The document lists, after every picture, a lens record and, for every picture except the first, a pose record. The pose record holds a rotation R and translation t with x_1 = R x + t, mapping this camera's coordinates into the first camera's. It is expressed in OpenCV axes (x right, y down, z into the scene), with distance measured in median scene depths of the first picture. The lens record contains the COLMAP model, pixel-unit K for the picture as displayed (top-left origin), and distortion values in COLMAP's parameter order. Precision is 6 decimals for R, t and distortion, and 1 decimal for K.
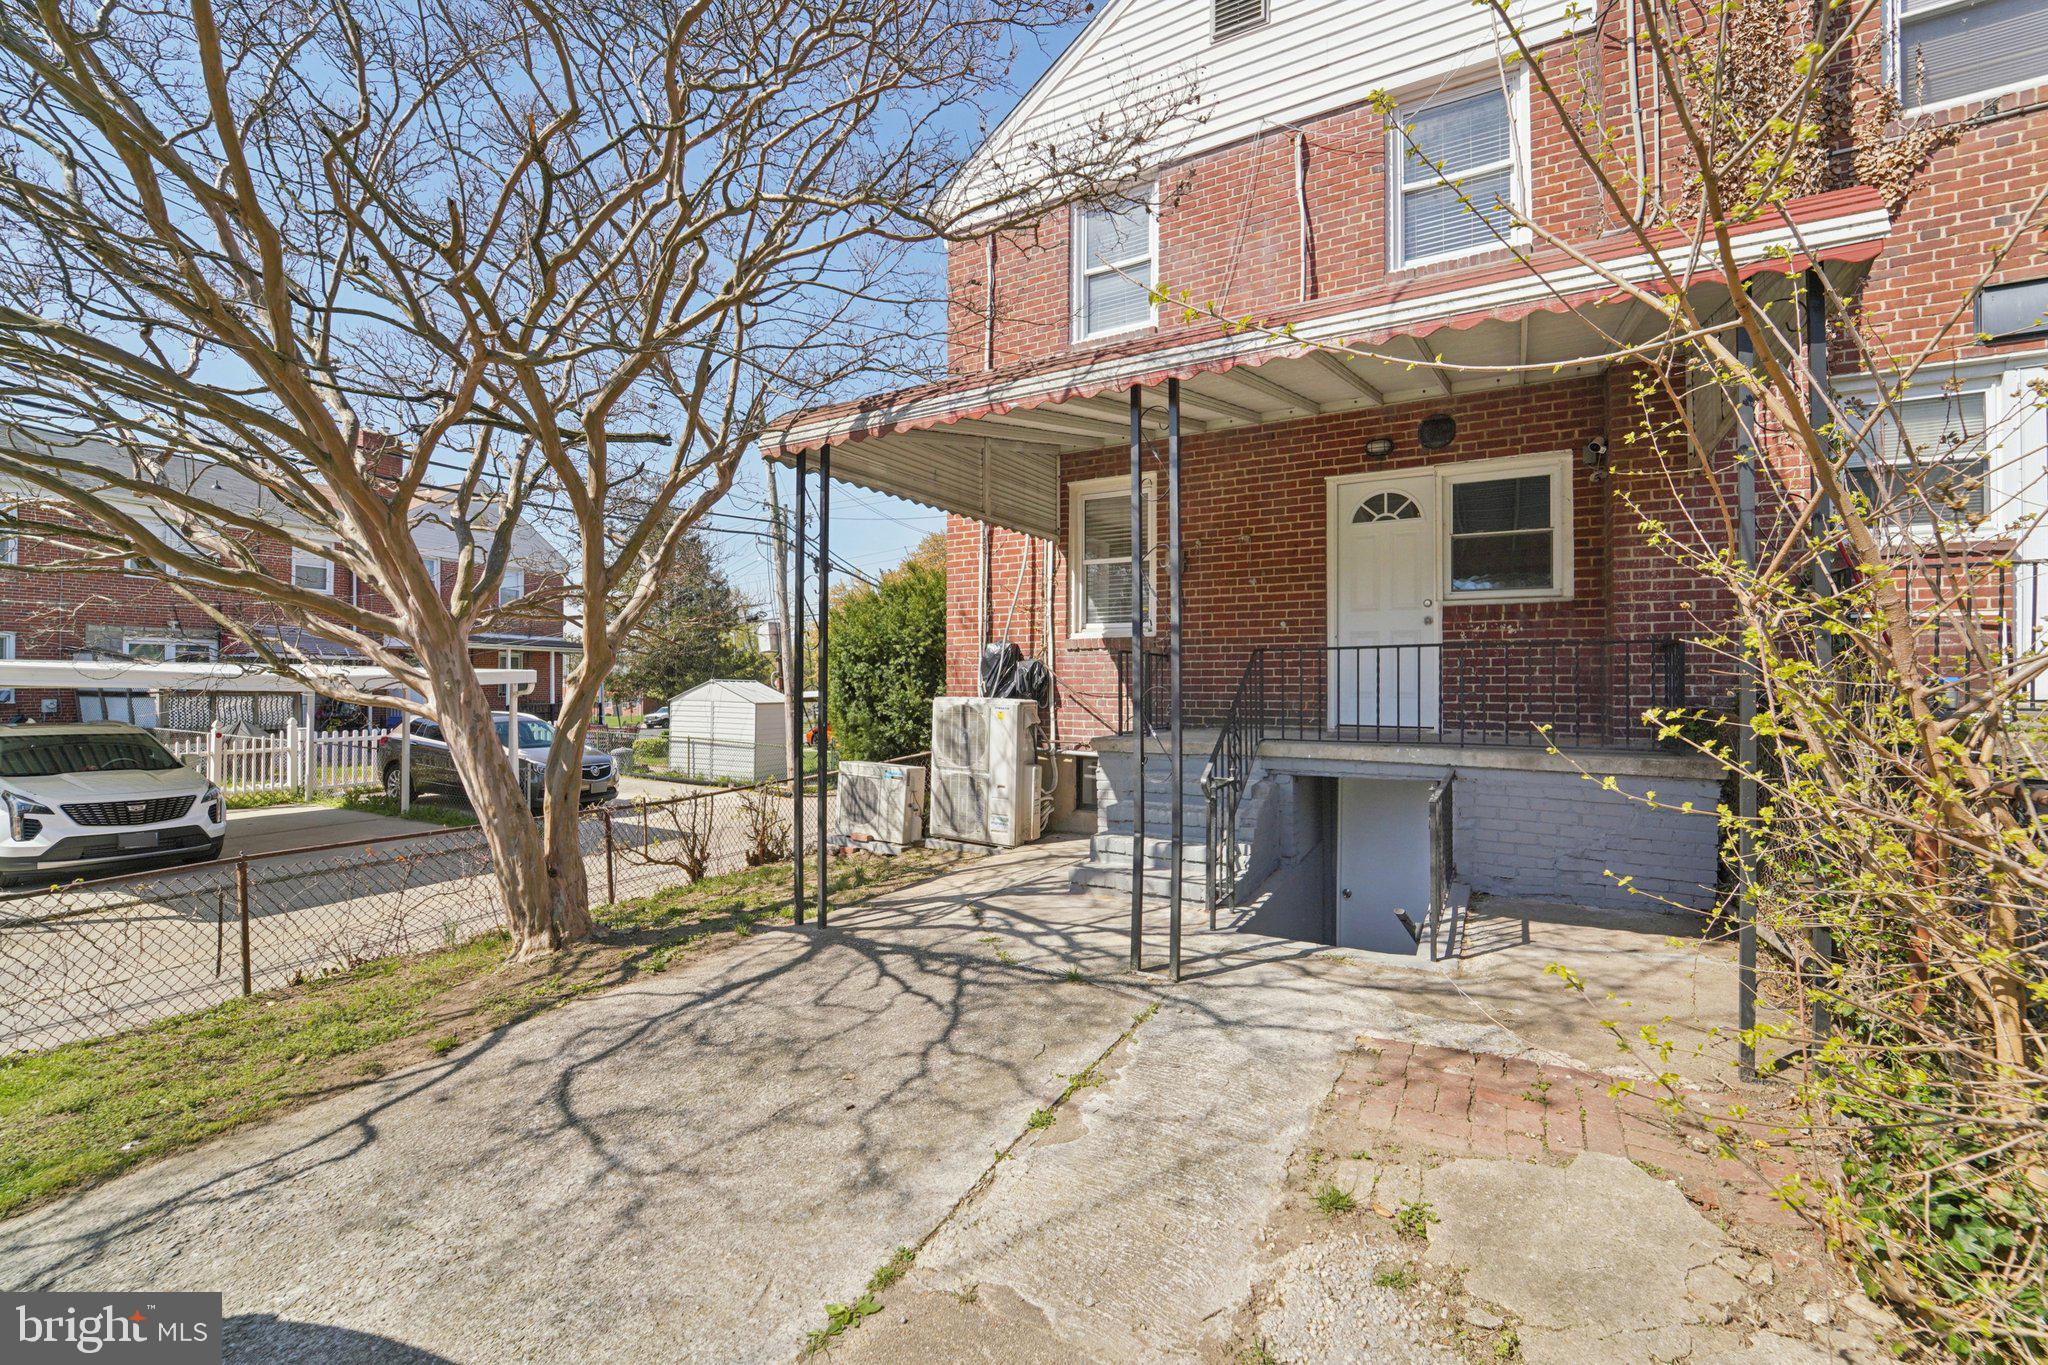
lens RADIAL K [[856.6, 0, 1001.5], [0, 856.6, 678.9], [0, 0, 1]] dist [-0.020020, -0.000149]
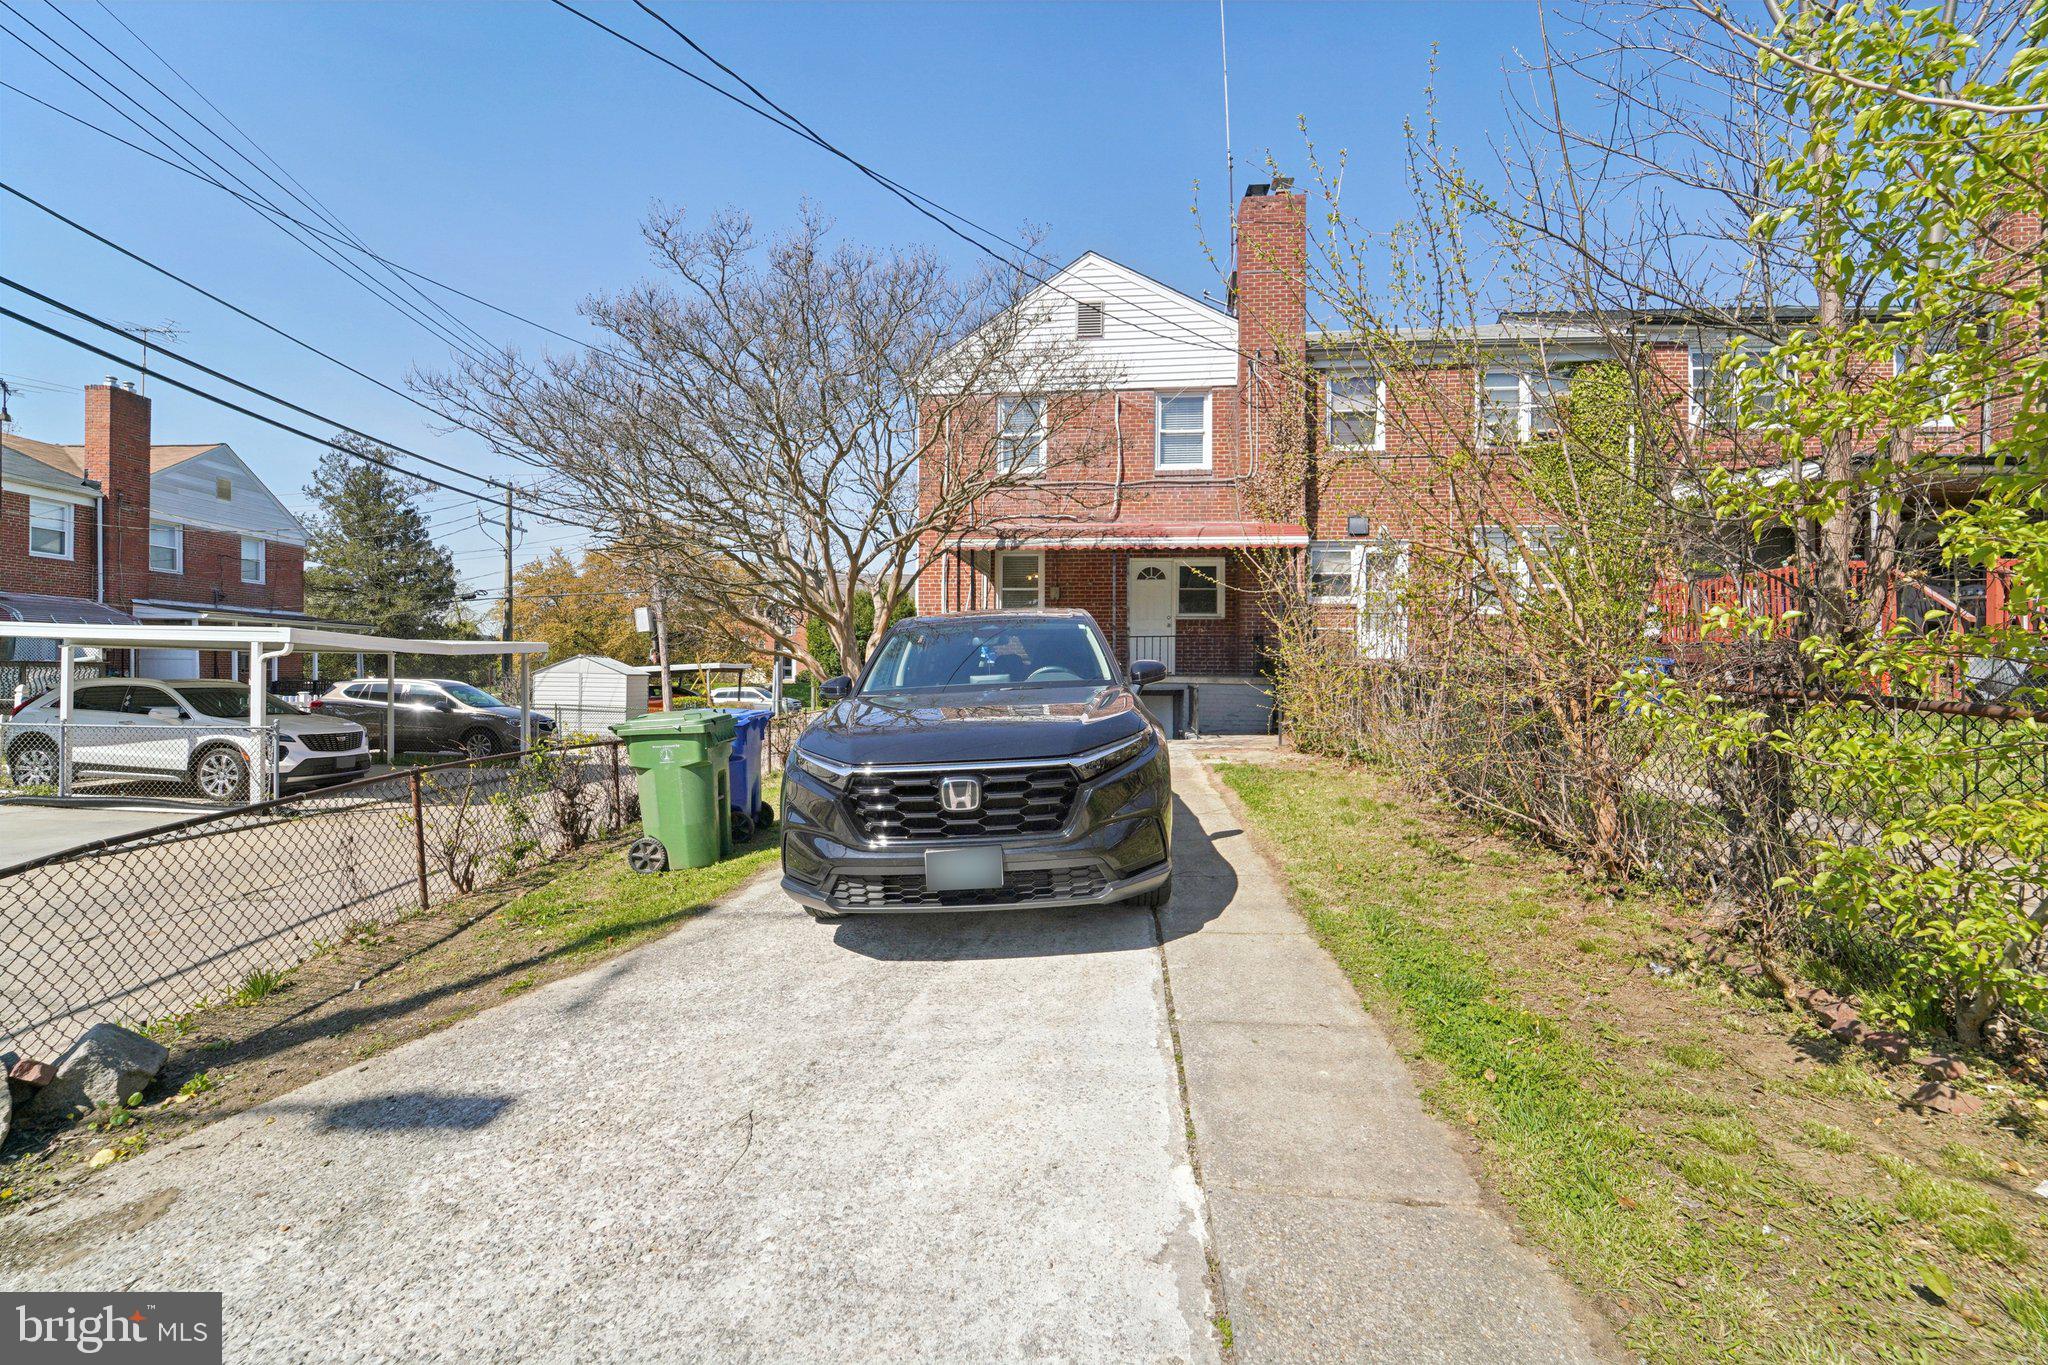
lens RADIAL K [[856.6, 0, 1001.5], [0, 856.6, 678.9], [0, 0, 1]] dist [-0.020020, -0.000149]
pose [[0.918455, -0.000657, 0.395524, -0.785991], [-0.005104, 0.999896, 0.013514, 0.044535], [-0.395492, -0.014431, 0.918356, -0.892056]]
